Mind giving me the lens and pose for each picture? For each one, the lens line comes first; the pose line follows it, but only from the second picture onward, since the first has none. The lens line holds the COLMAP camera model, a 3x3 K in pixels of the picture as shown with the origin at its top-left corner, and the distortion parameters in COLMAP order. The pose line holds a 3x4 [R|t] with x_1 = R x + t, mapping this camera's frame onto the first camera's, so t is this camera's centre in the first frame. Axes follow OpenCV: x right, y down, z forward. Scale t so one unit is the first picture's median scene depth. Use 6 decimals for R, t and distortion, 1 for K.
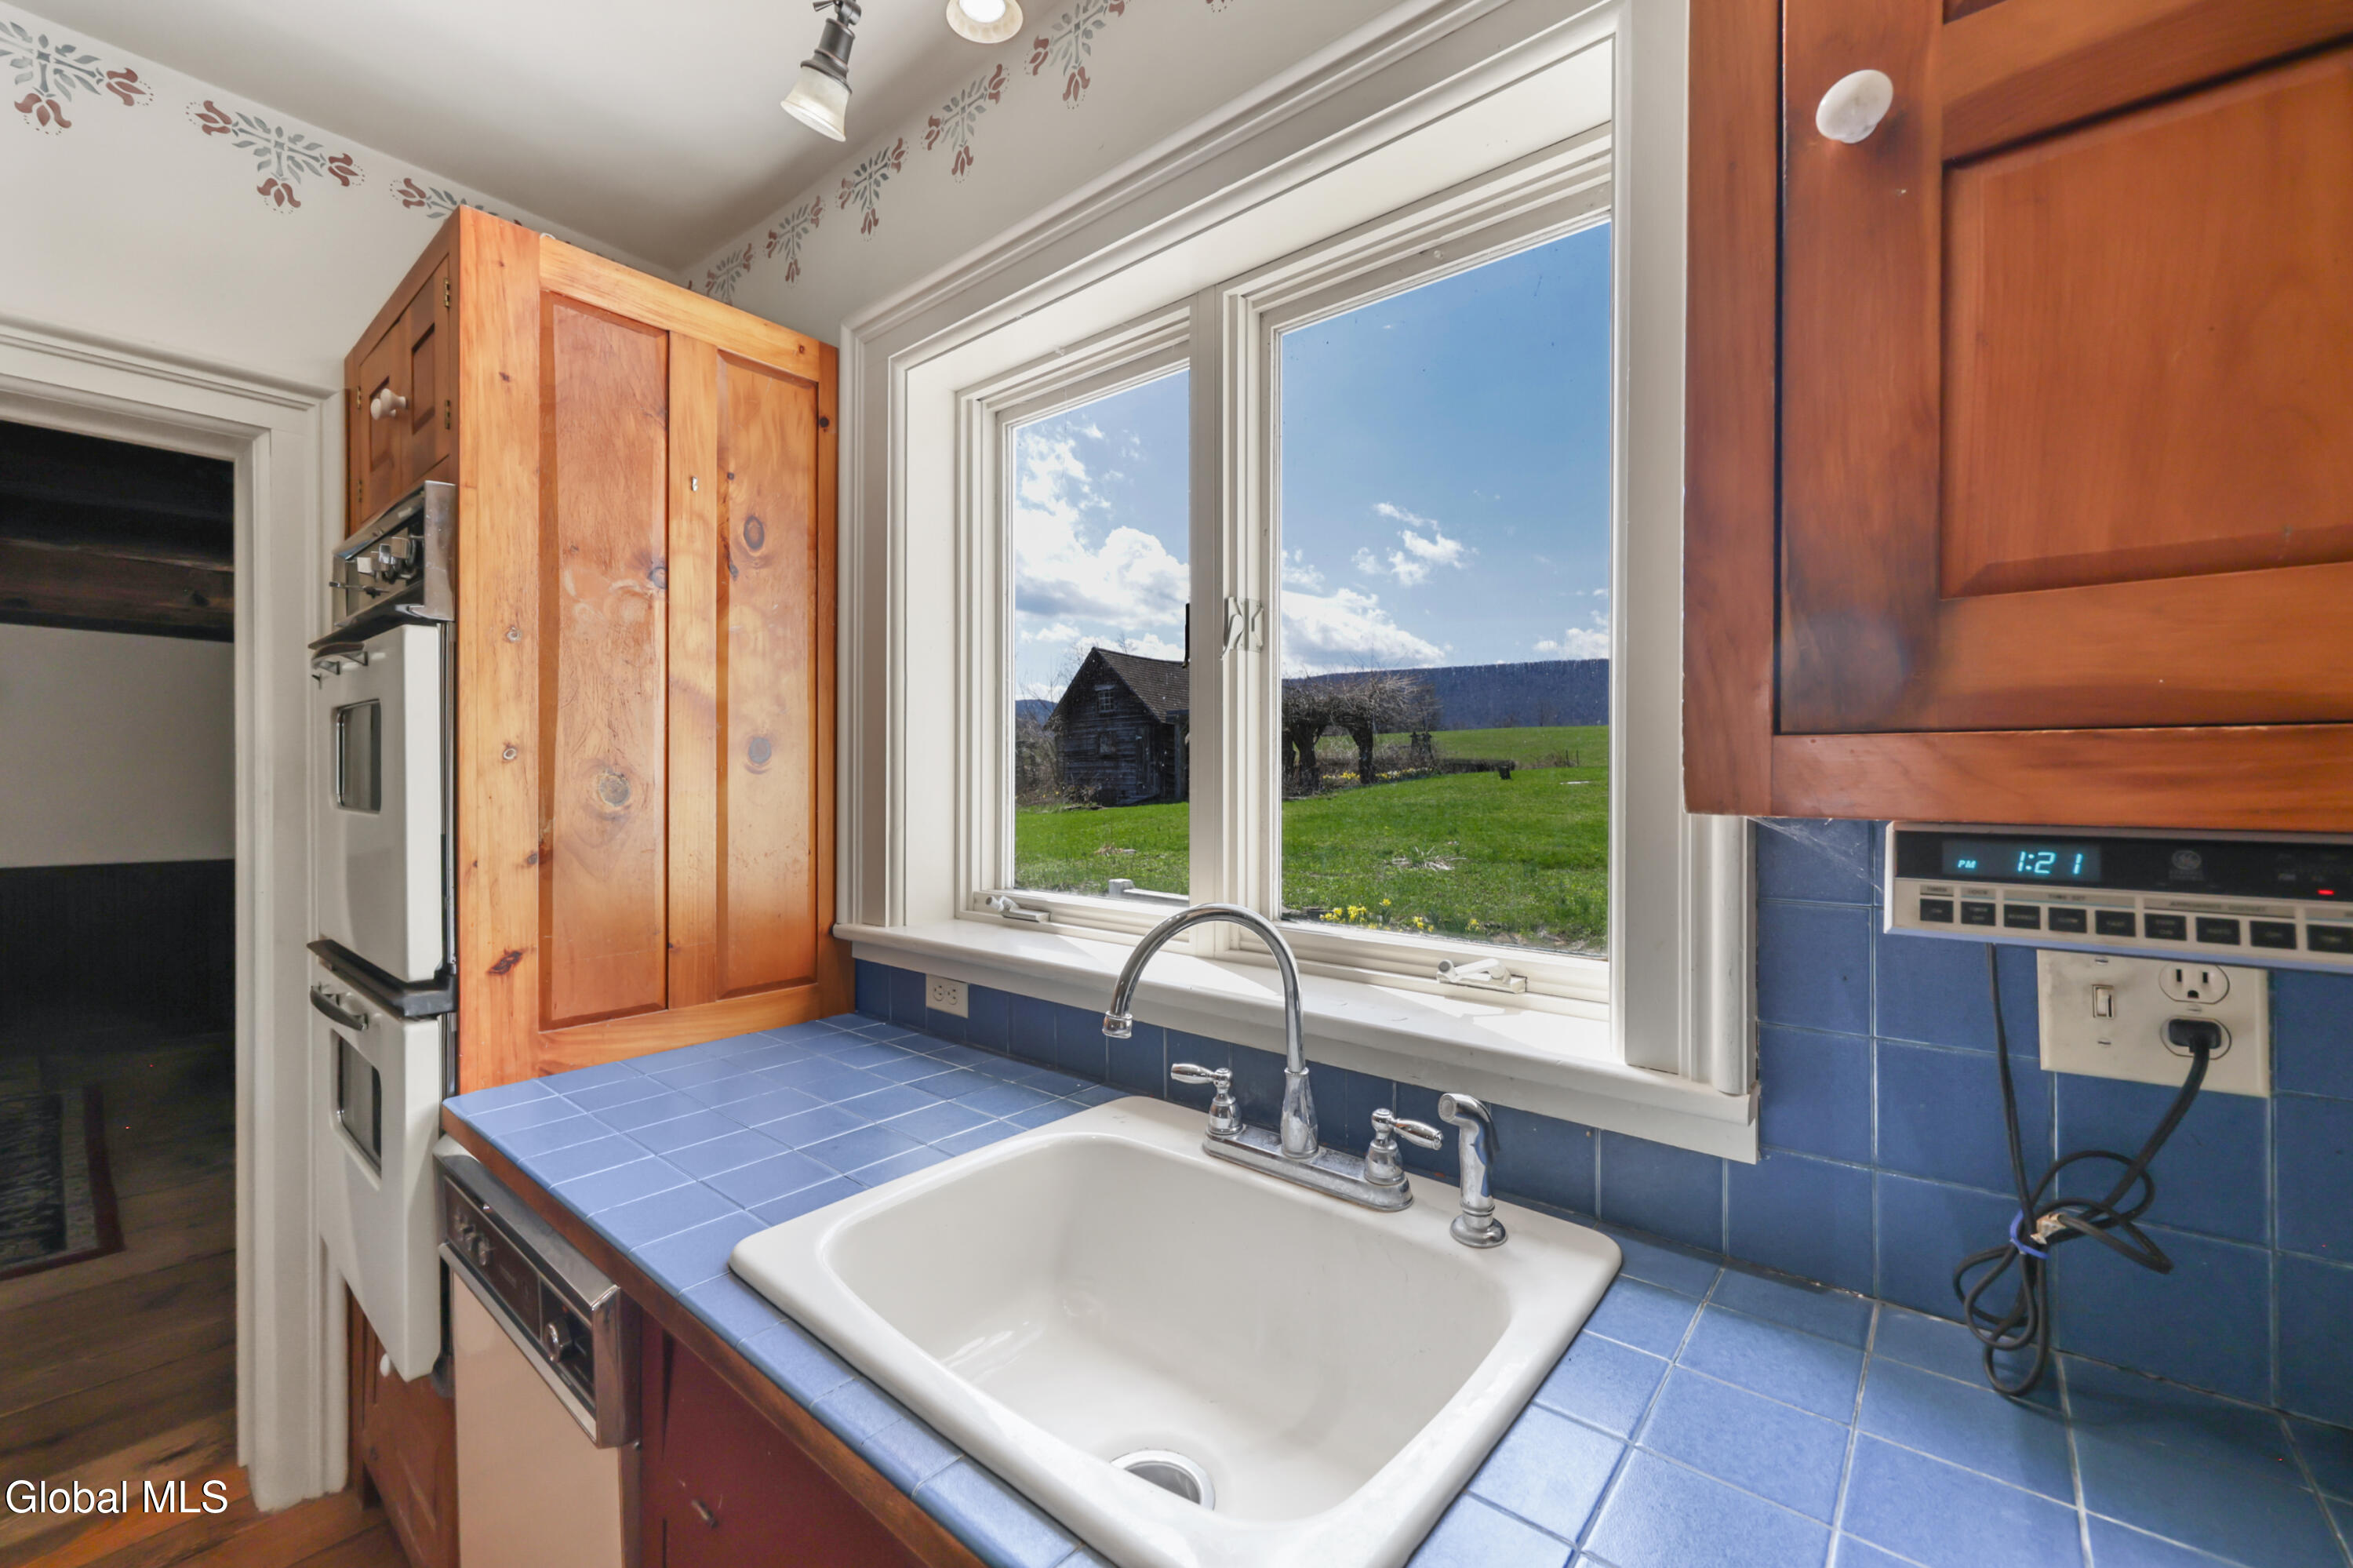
lens RADIAL K [[953.1, 0, 1186.8], [0, 953.1, 776.5], [0, 0, 1]] dist [0.000504, 0.000054]
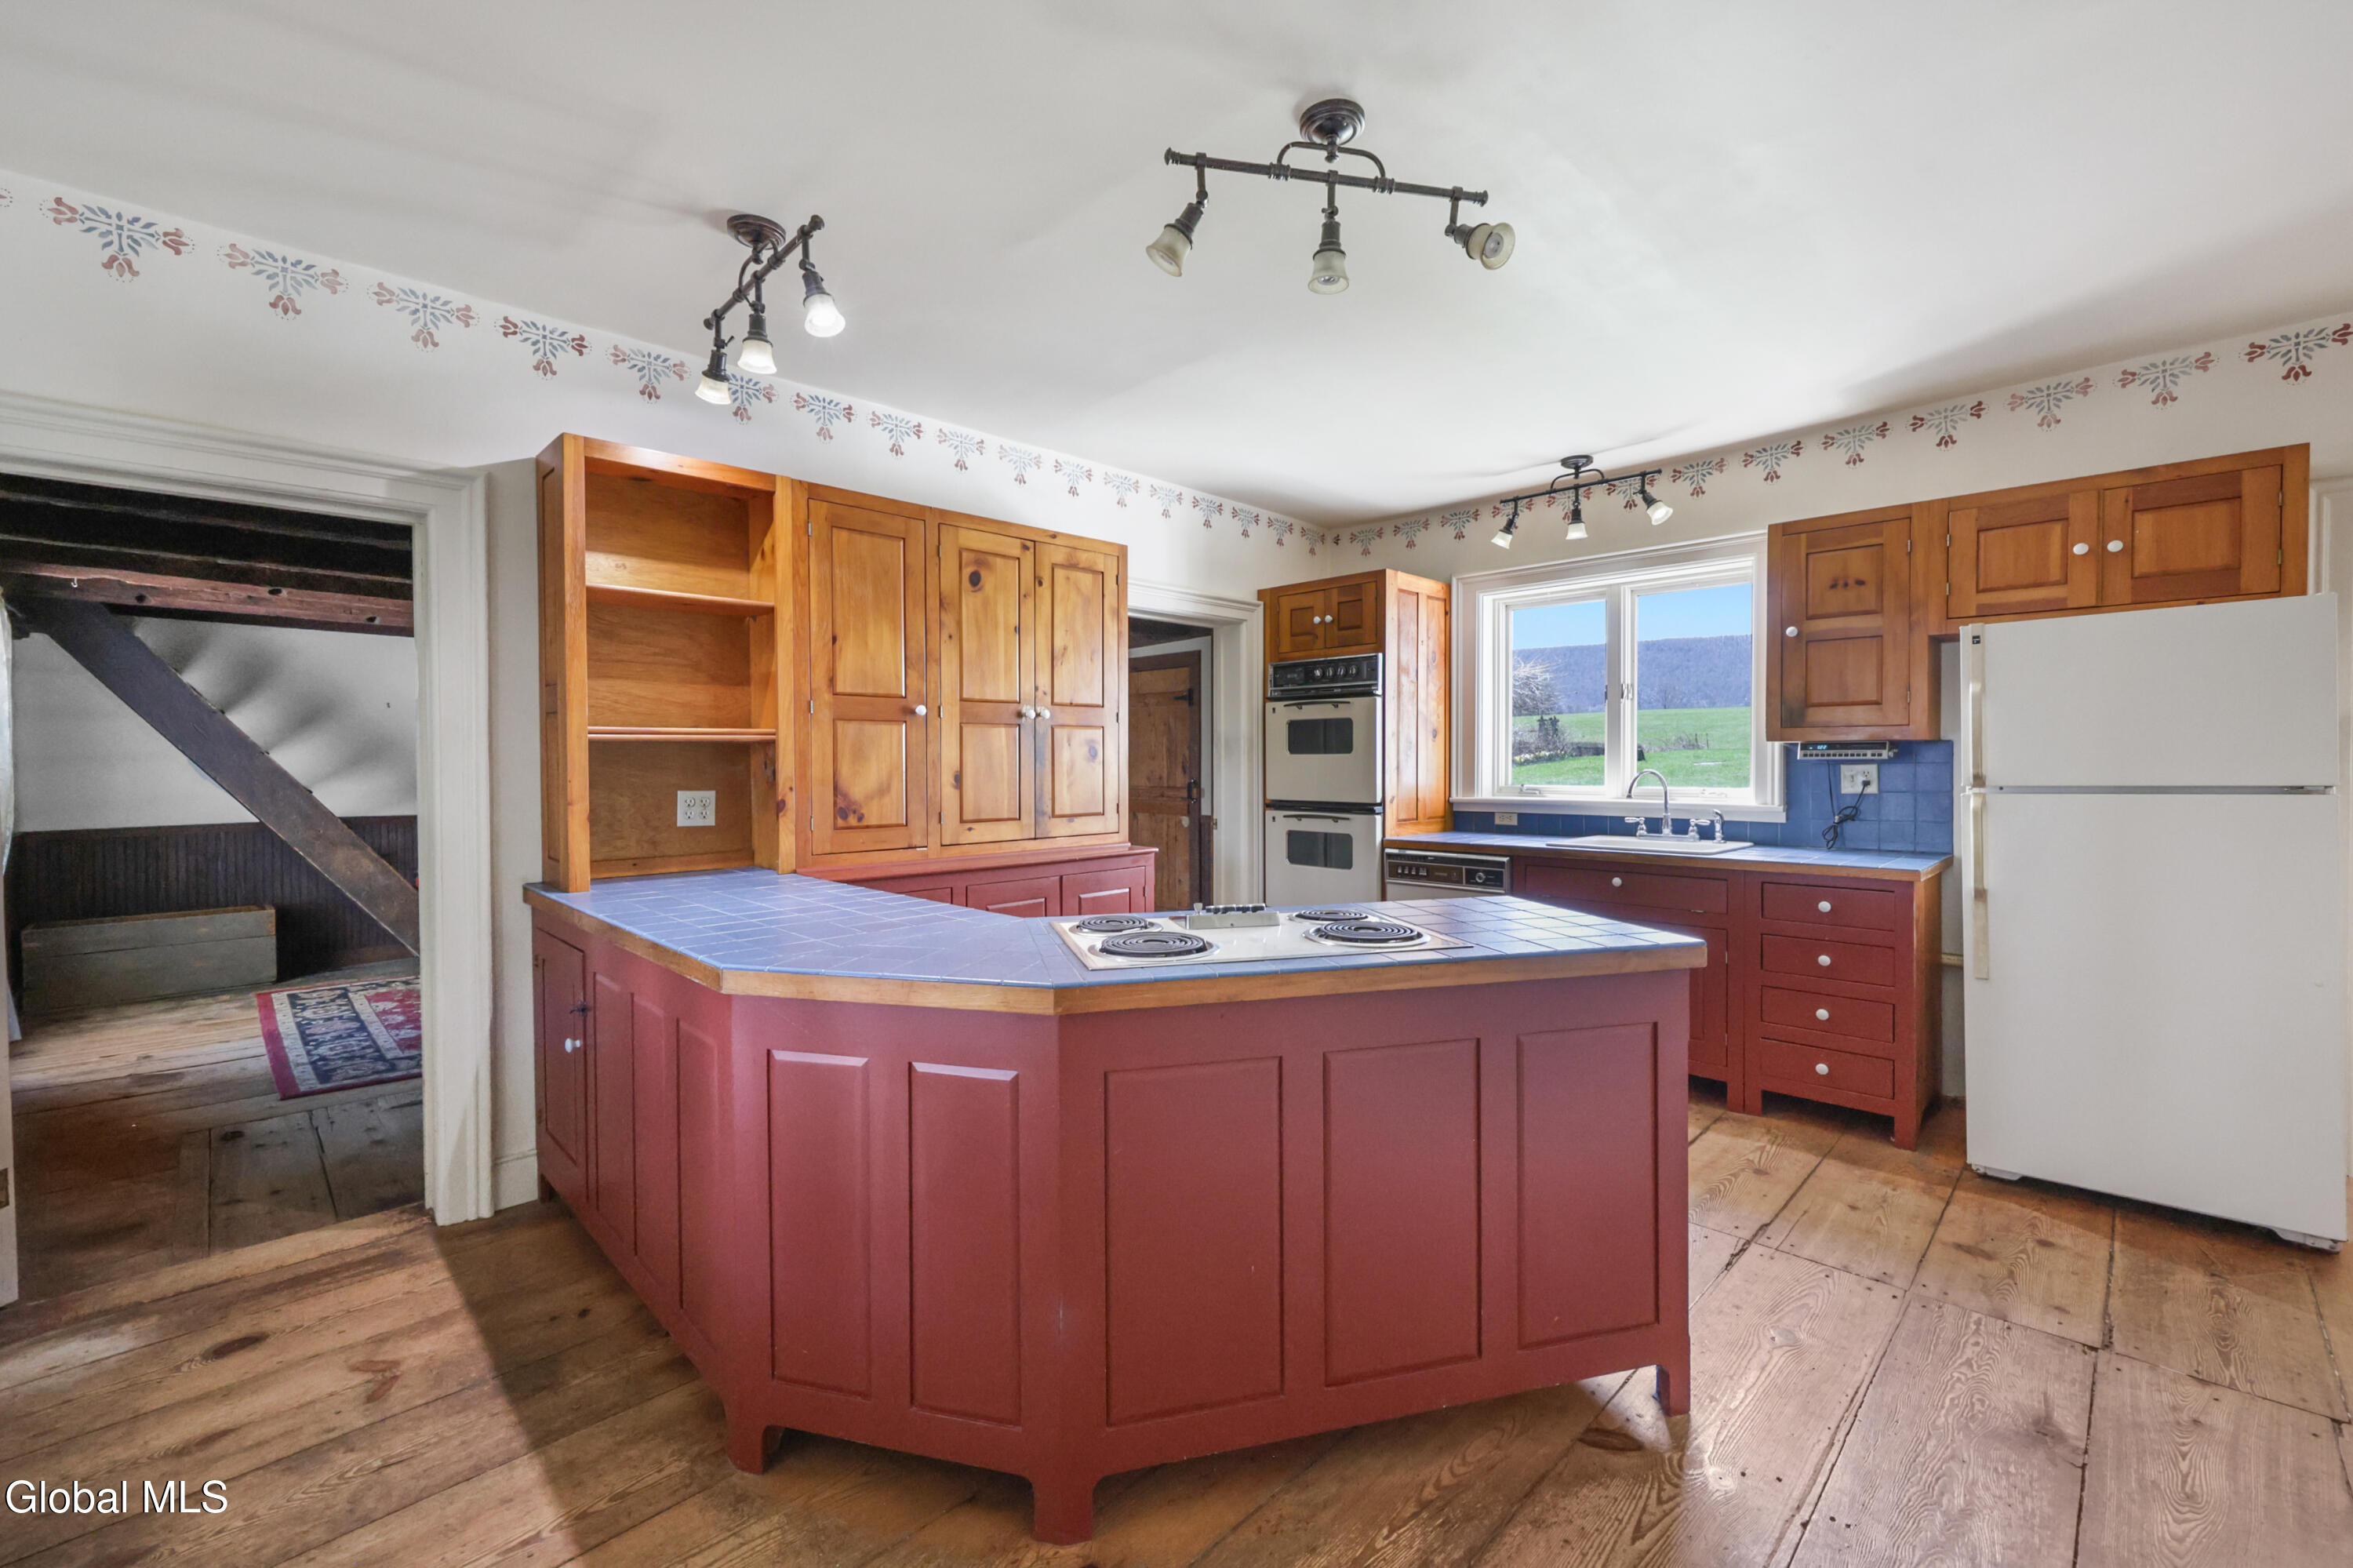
lens RADIAL K [[974.3, 0, 1195.7], [0, 974.3, 774.2], [0, 0, 1]] dist [-0.000308, 0.000020]
pose [[0.995680, -0.003401, -0.092792, -0.888919], [0.004446, 0.999929, 0.011050, 0.057610], [0.092748, -0.011415, 0.995624, -1.950551]]
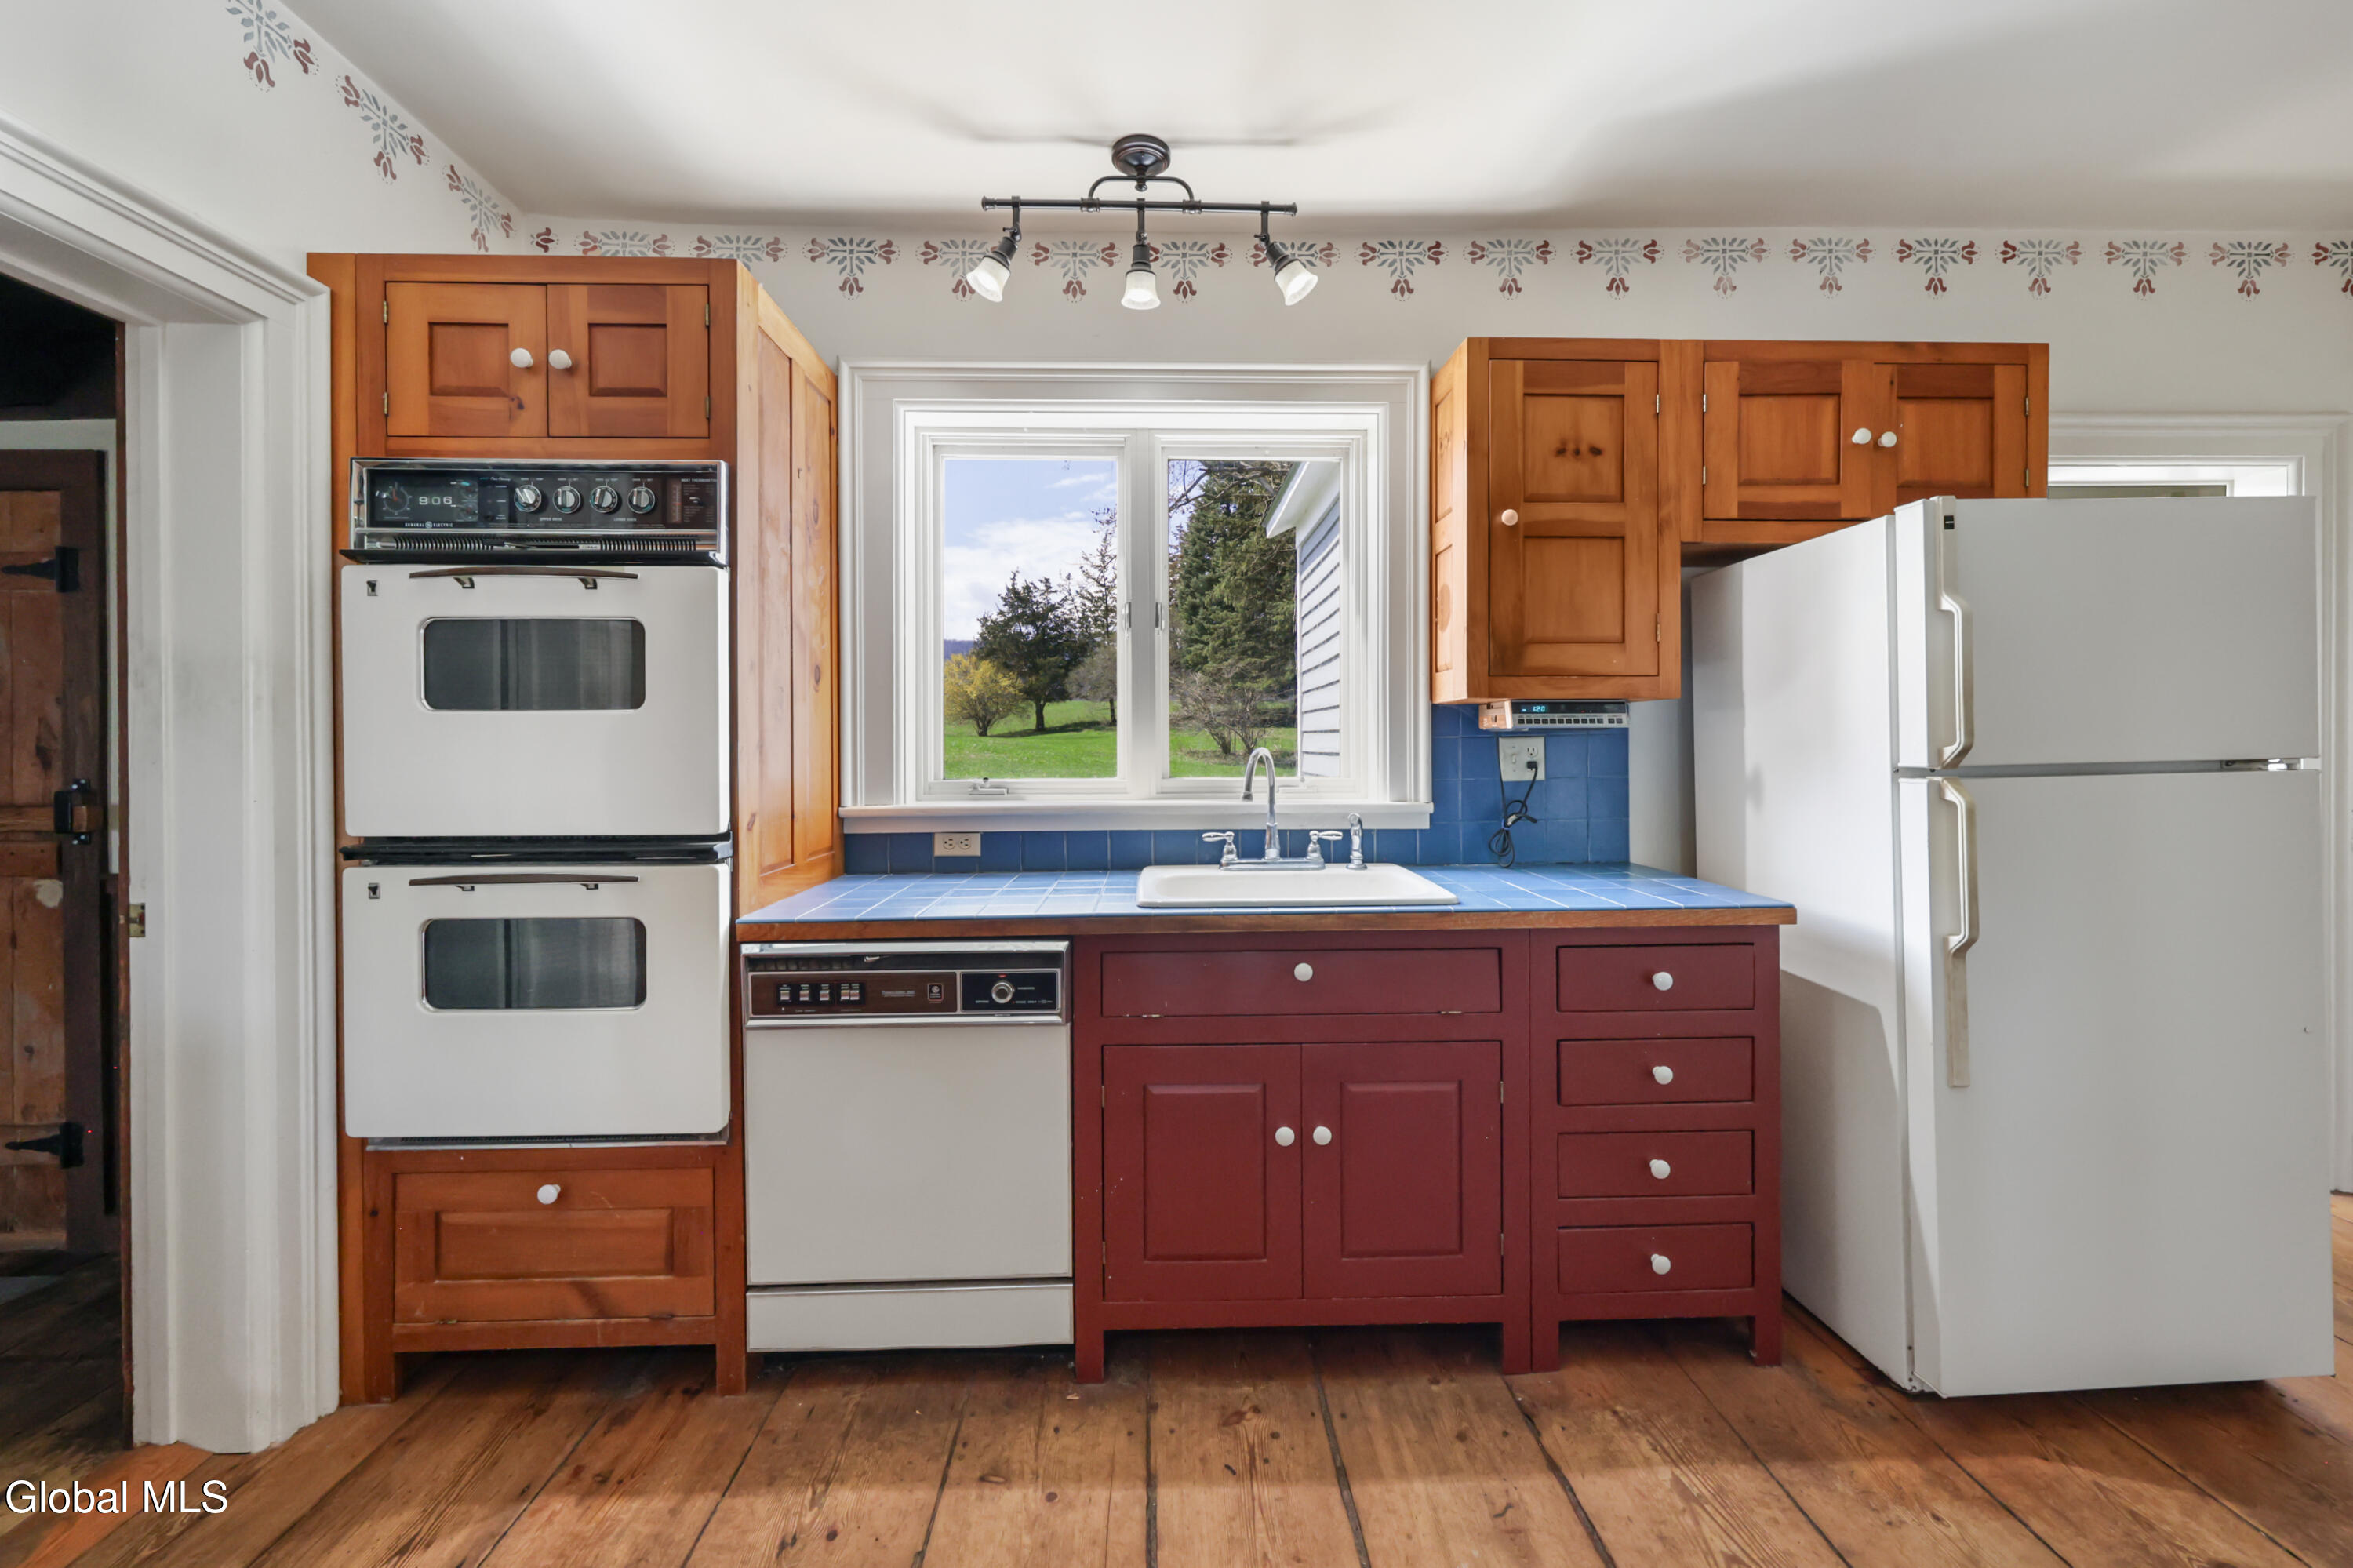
lens RADIAL K [[950.9, 0, 1186.7], [0, 950.9, 749.0], [0, 0, 1]] dist [-0.000132, -0.000247]
pose [[0.749156, -0.008792, 0.662335, -0.948440], [0.006732, 0.999961, 0.005659, 0.073287], [-0.662359, 0.000219, 0.749186, -0.345653]]
